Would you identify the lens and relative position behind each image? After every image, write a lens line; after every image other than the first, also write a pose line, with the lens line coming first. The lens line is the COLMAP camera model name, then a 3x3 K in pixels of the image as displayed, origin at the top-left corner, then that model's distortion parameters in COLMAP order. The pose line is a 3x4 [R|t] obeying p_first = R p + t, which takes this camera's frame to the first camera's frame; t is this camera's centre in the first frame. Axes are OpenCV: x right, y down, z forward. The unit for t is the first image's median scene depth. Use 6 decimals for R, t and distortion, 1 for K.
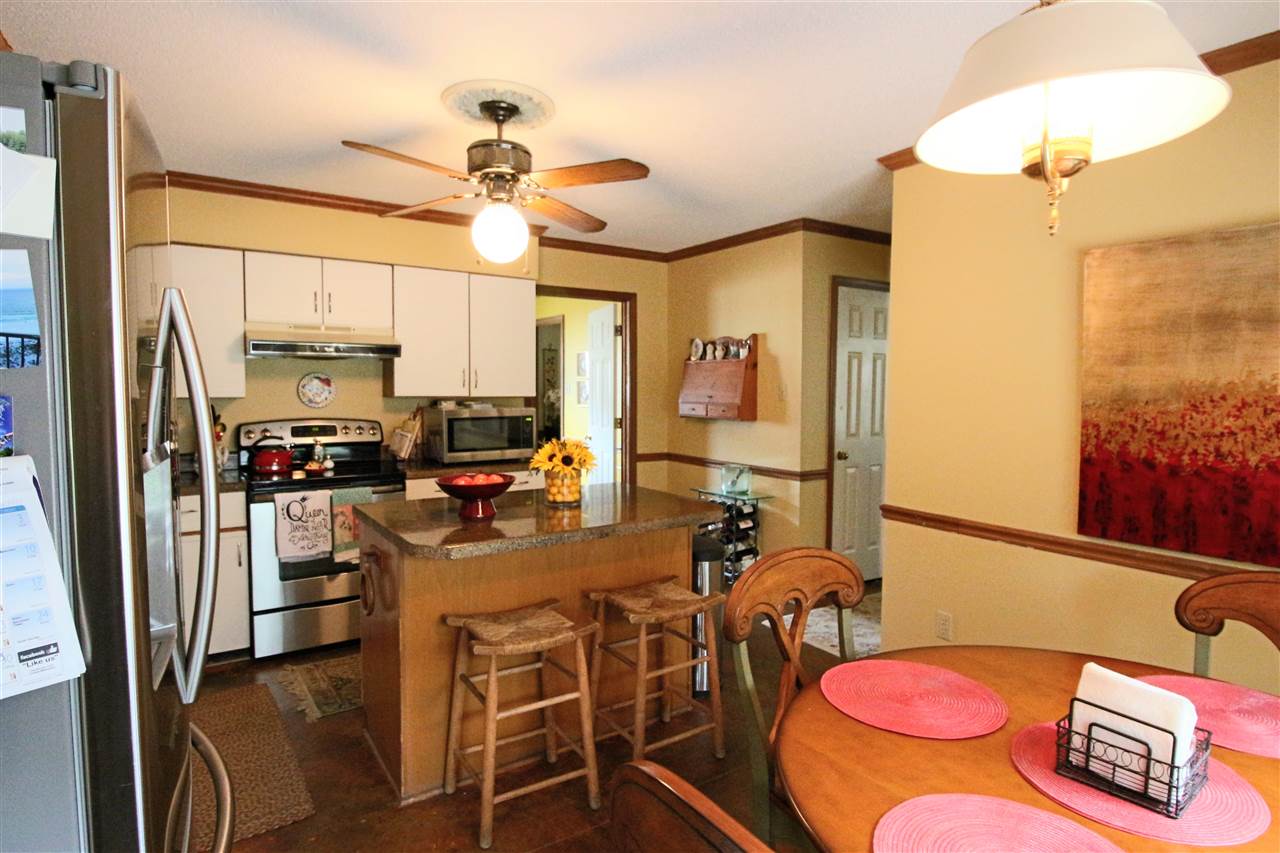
lens RADIAL K [[678.8, 0, 639.6], [0, 678.8, 424.1], [0, 0, 1]] dist [-0.002494, -0.000968]
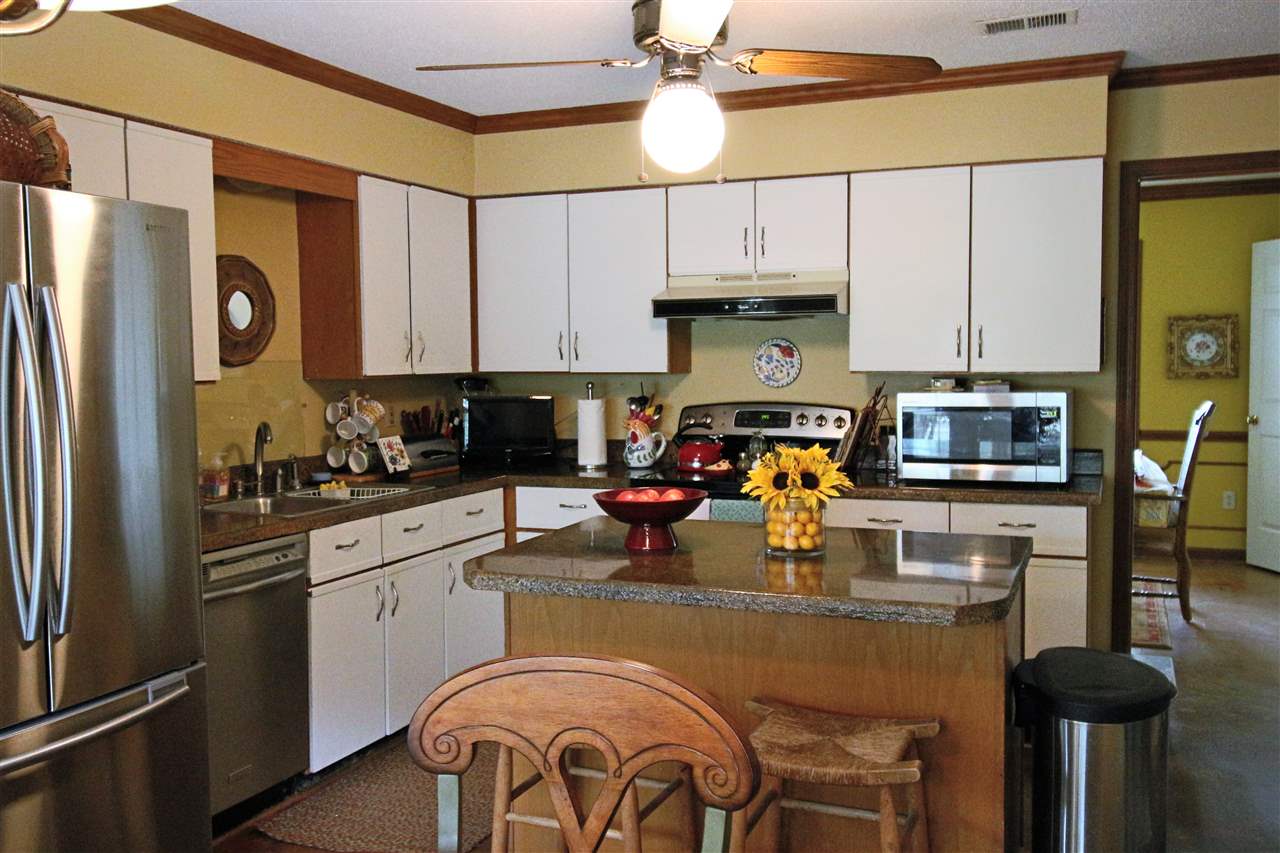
lens RADIAL K [[1109.0, 0, 641.7], [0, 1109.0, 420.6], [0, 0, 1]] dist [0.044991, 0.004185]
pose [[0.565887, 0.040123, -0.823506, 0.446877], [-0.034013, 0.999101, 0.025305, -0.014853], [0.823781, 0.013690, 0.566743, 0.232421]]
